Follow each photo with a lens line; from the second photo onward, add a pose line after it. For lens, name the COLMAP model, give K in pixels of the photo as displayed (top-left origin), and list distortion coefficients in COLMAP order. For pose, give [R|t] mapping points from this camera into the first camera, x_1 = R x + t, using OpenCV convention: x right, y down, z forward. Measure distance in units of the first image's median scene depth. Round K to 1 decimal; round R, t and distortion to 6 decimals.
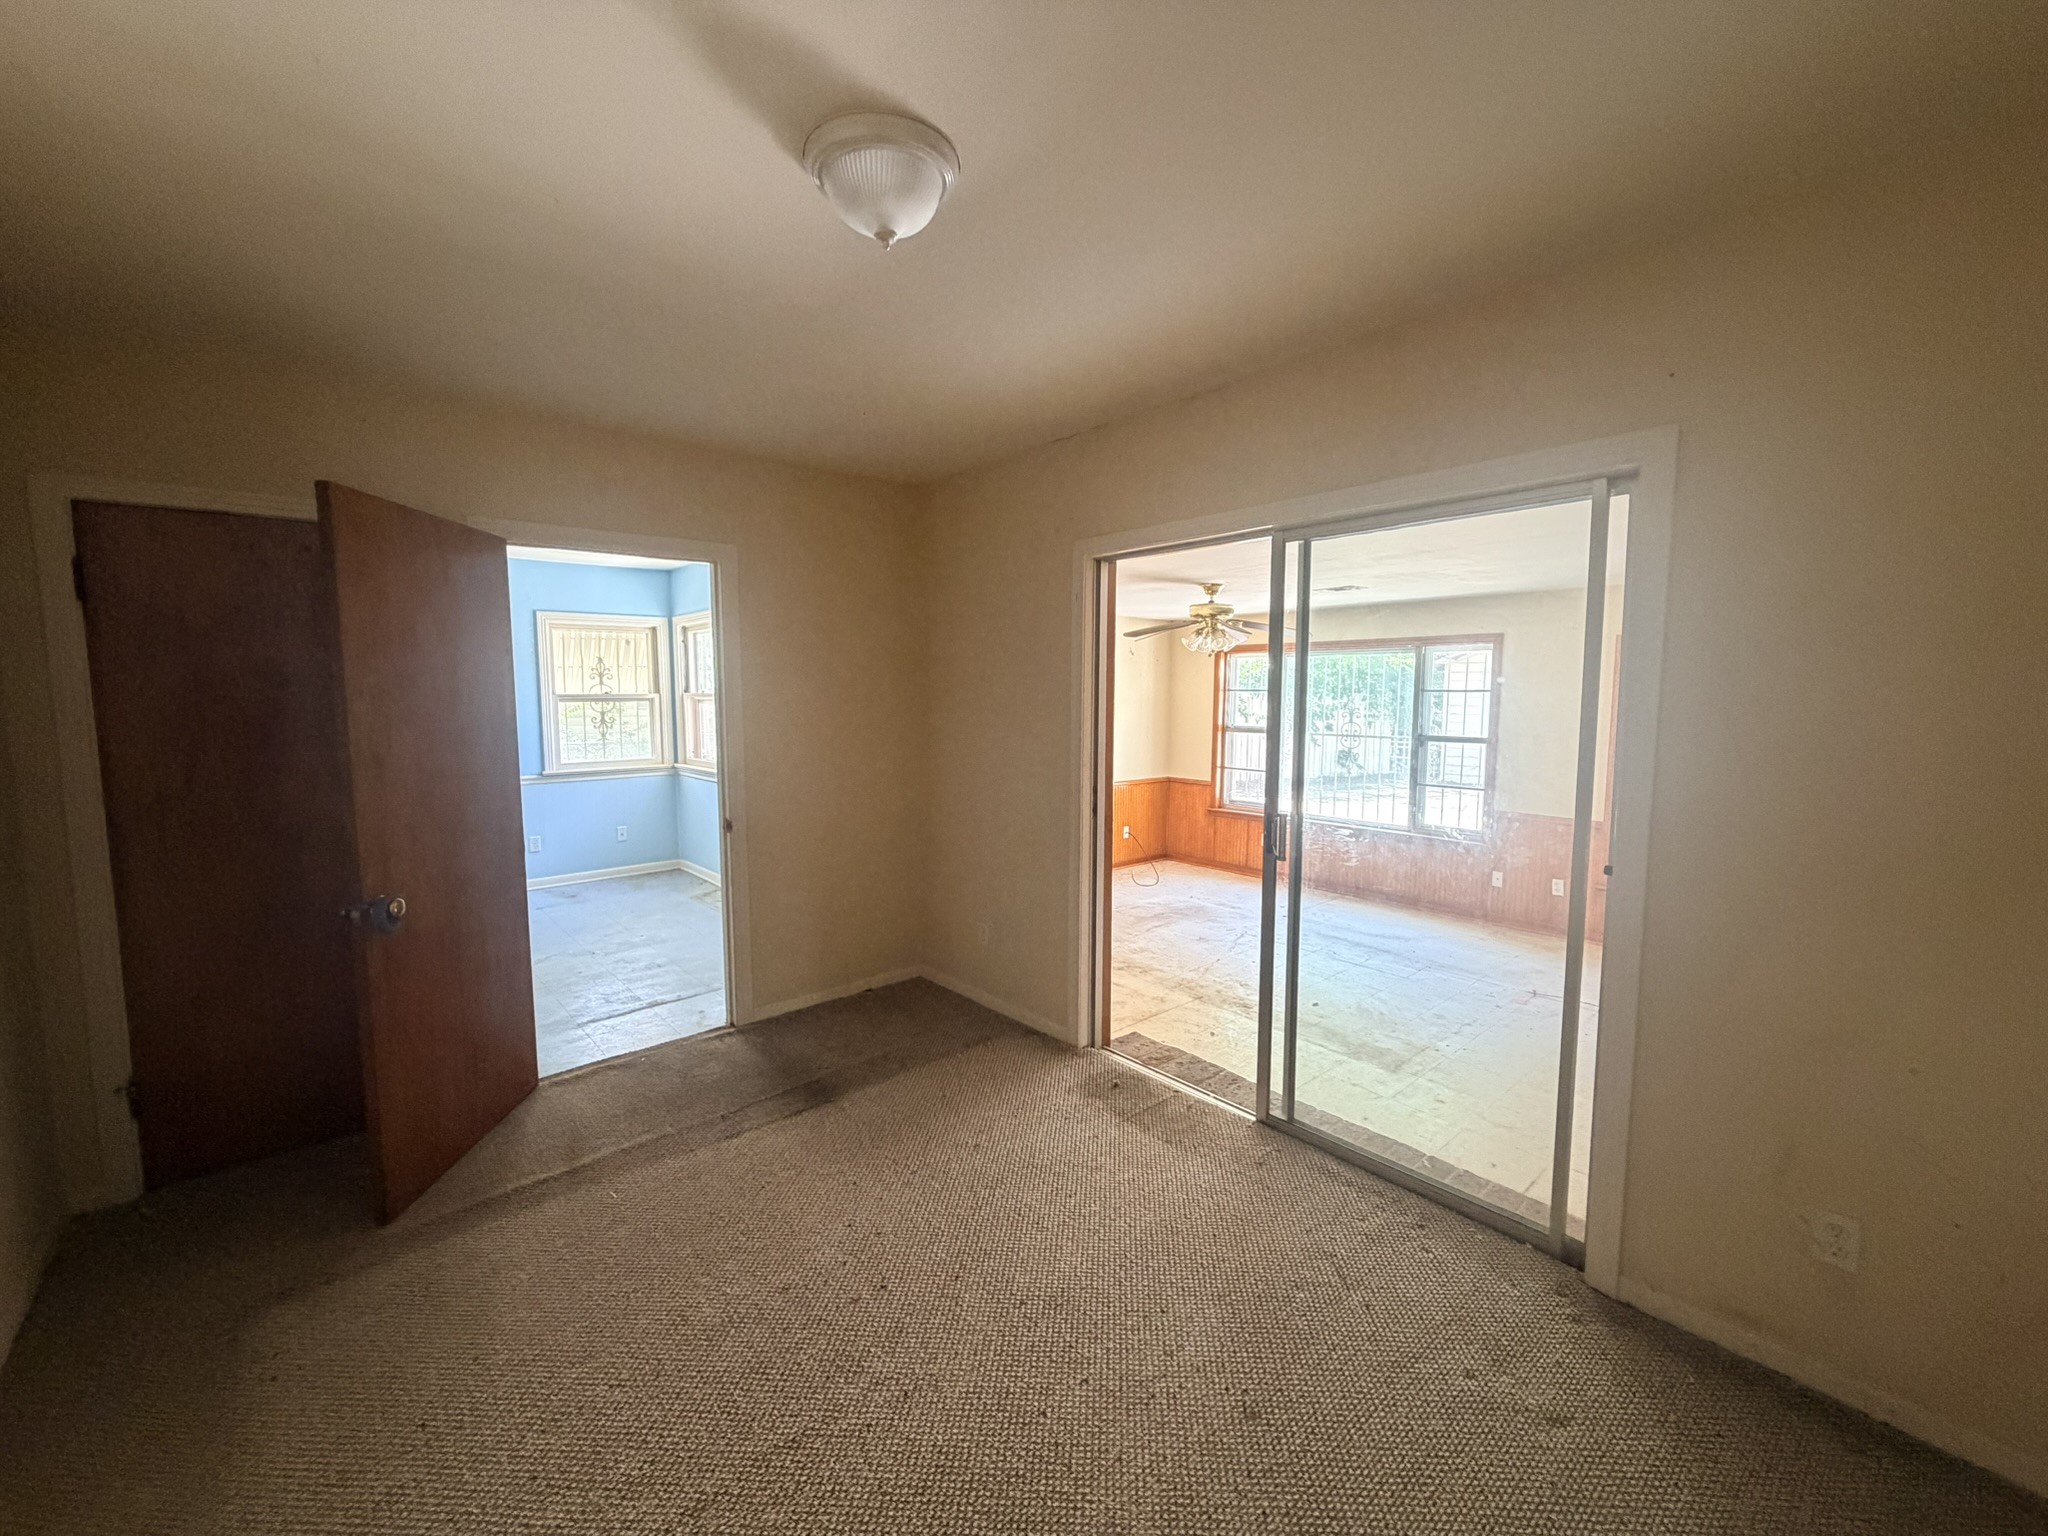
lens RADIAL K [[818.5, 0, 1020.3], [0, 818.5, 765.8], [0, 0, 1]] dist [-0.000772, 0.000063]
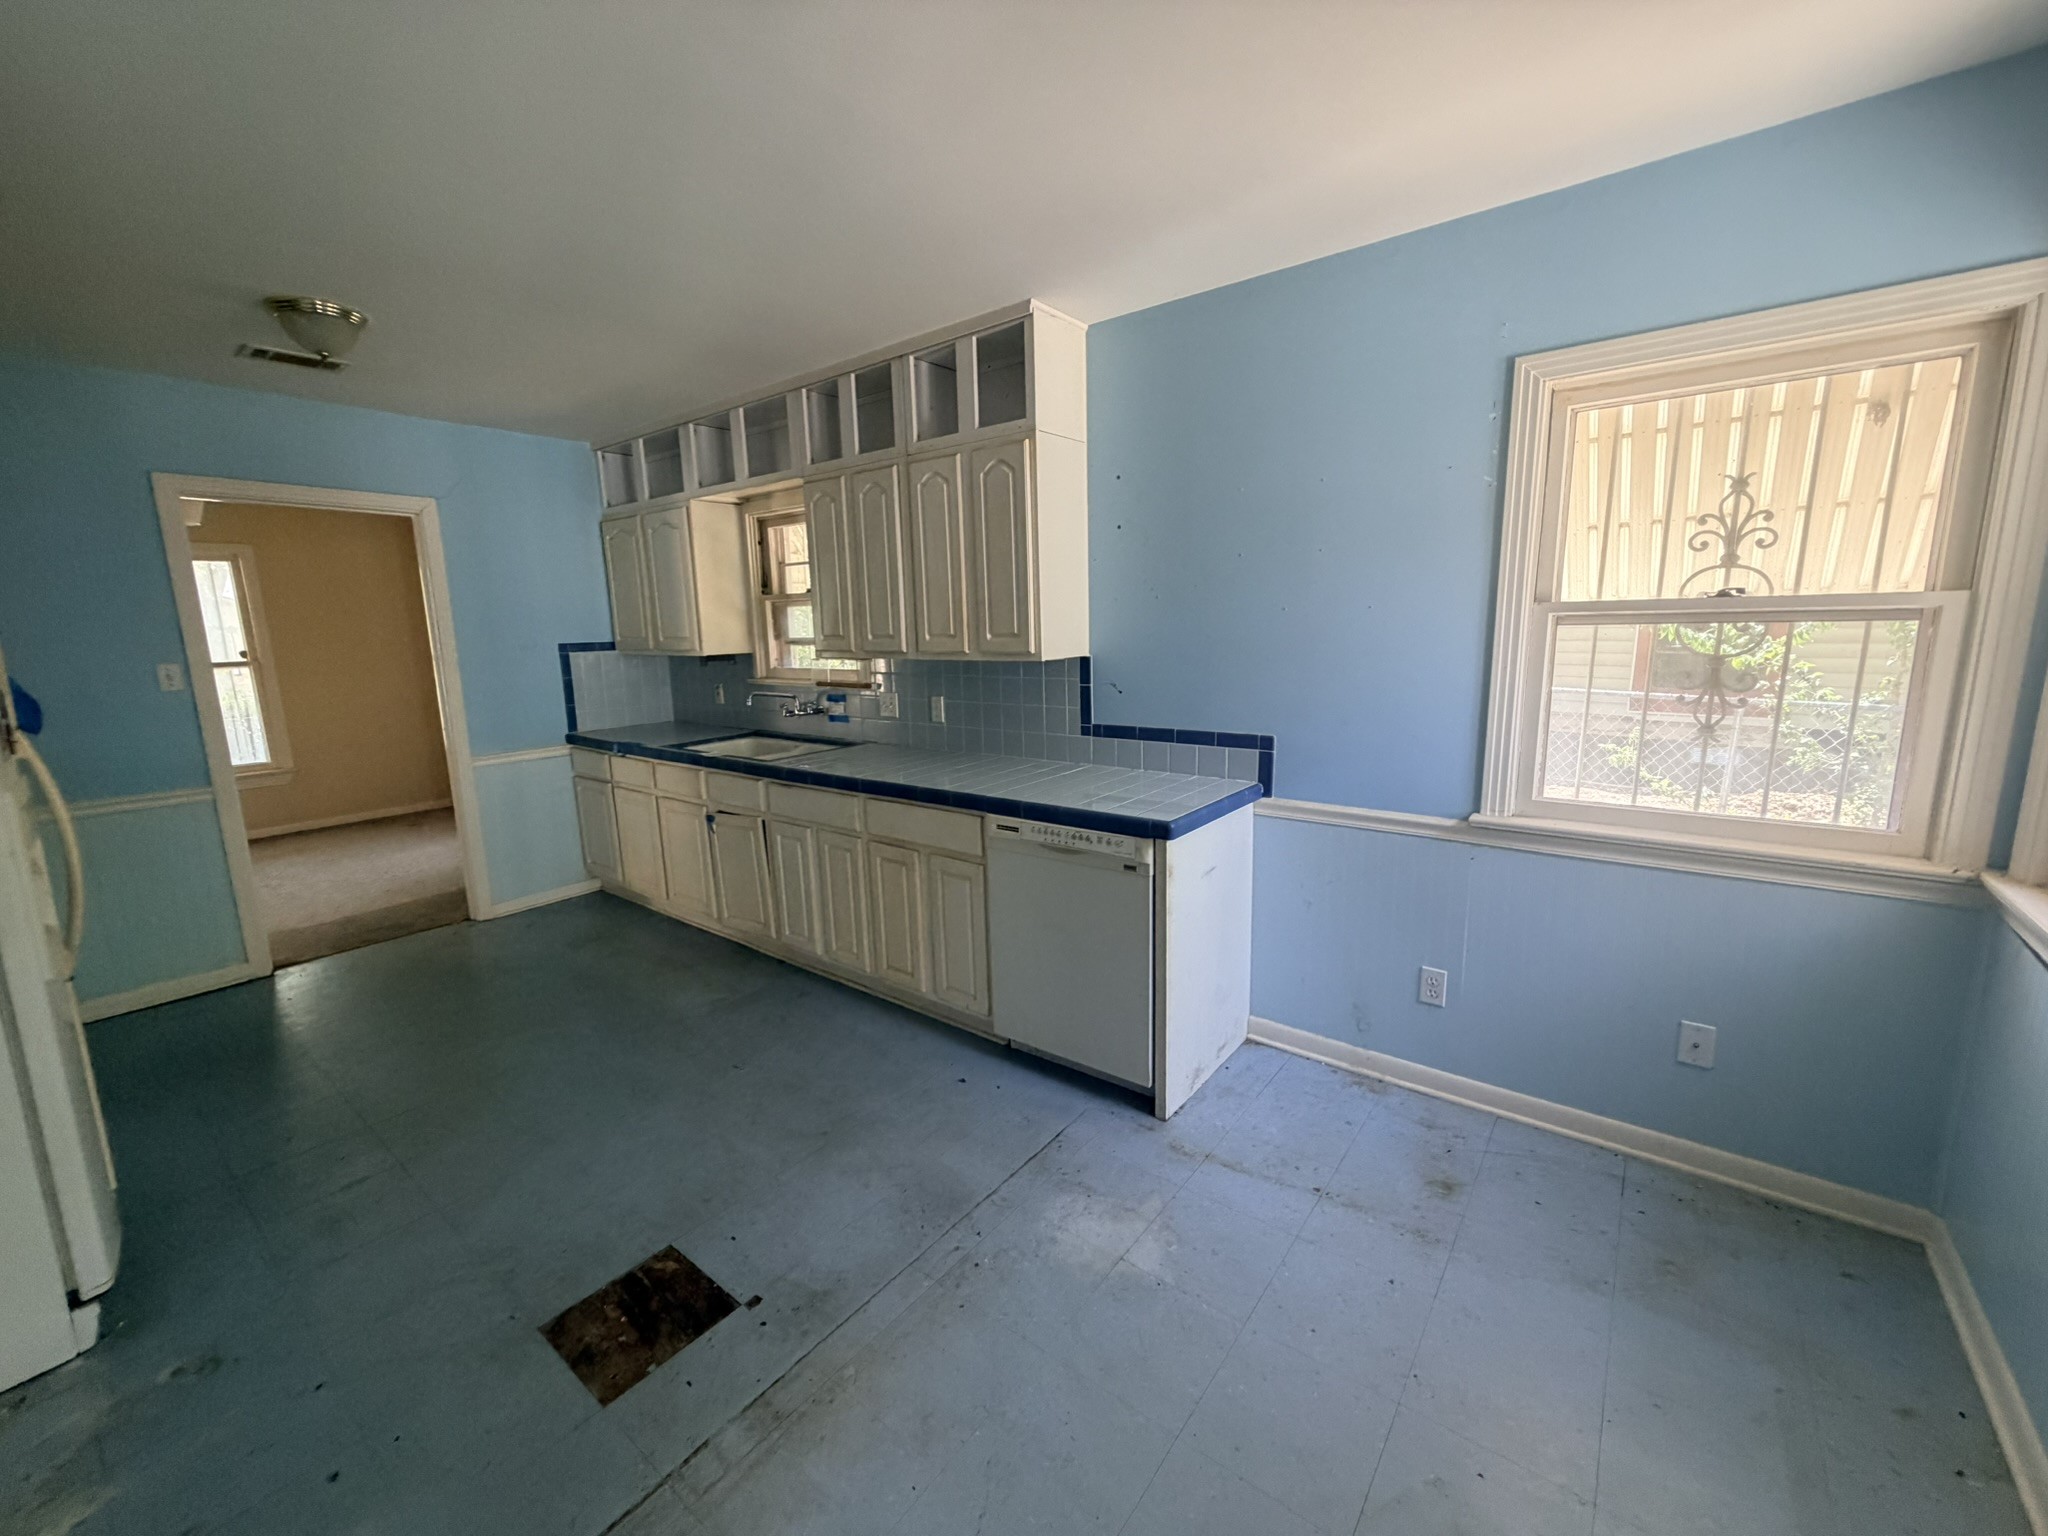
lens RADIAL K [[818.5, 0, 1020.3], [0, 818.5, 765.8], [0, 0, 1]] dist [-0.000772, 0.000063]
pose [[0.186374, 0.172463, -0.967224, -0.506399], [-0.066542, 0.984428, 0.162708, -0.116961], [0.980223, 0.034037, 0.194948, 1.388354]]
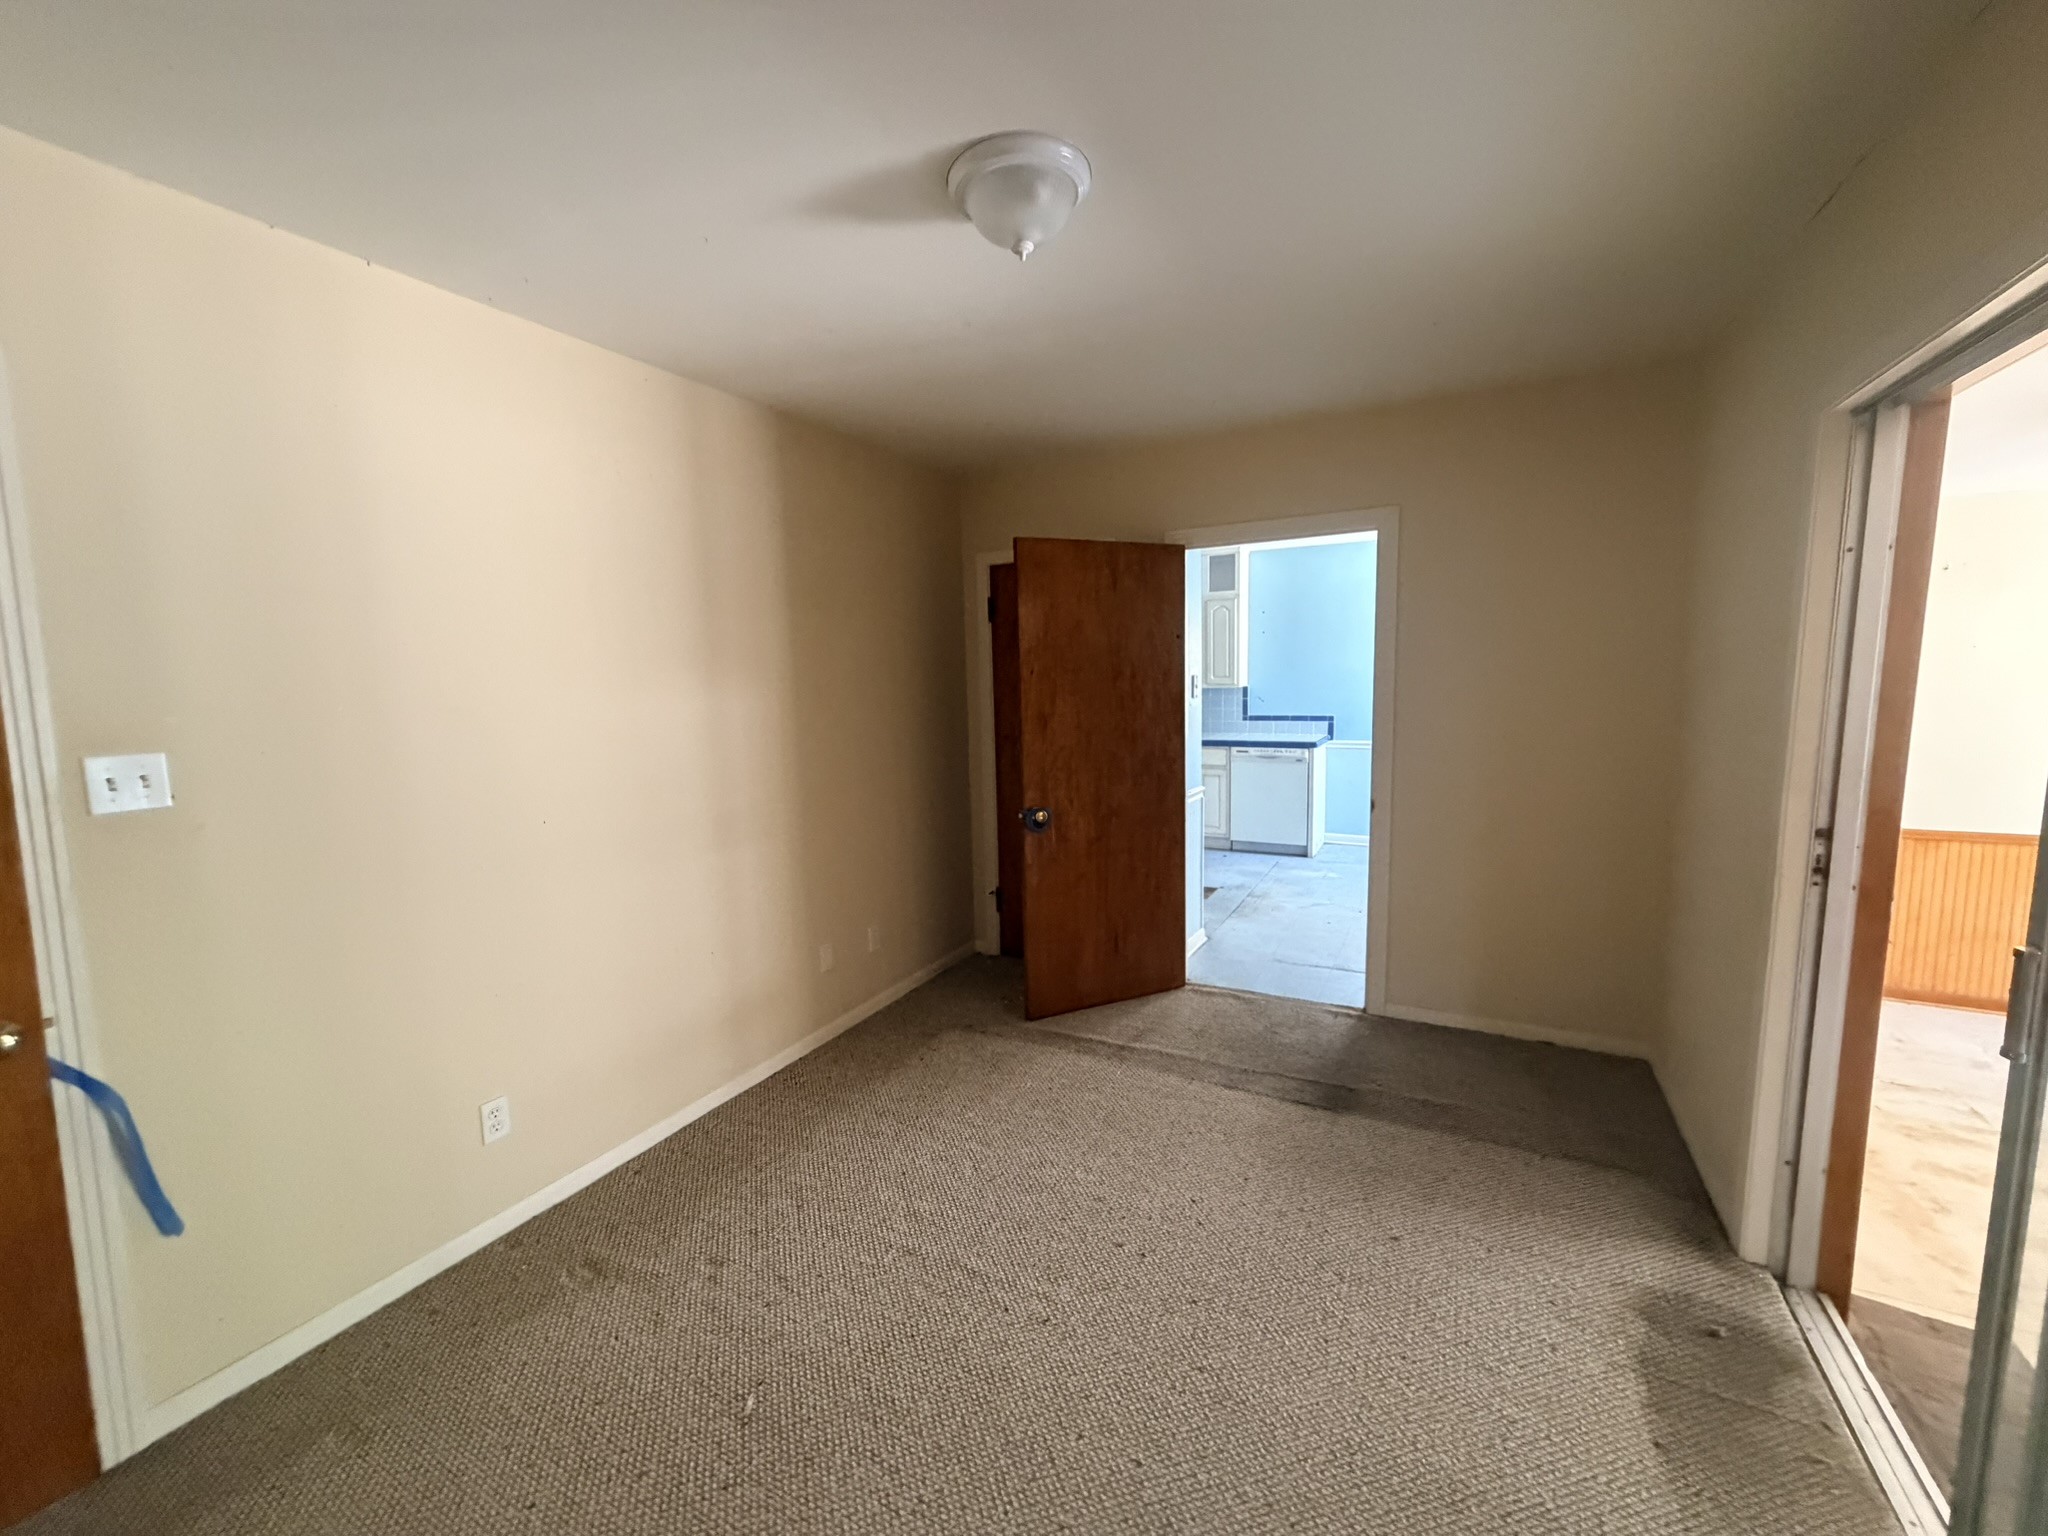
lens RADIAL K [[818.5, 0, 1020.3], [0, 818.5, 765.8], [0, 0, 1]] dist [-0.000772, 0.000063]
pose [[0.352703, 0.103209, -0.930026, 0.423023], [-0.063591, 0.994245, 0.086220, -0.031763], [0.933572, 0.028731, 0.357237, 0.300315]]
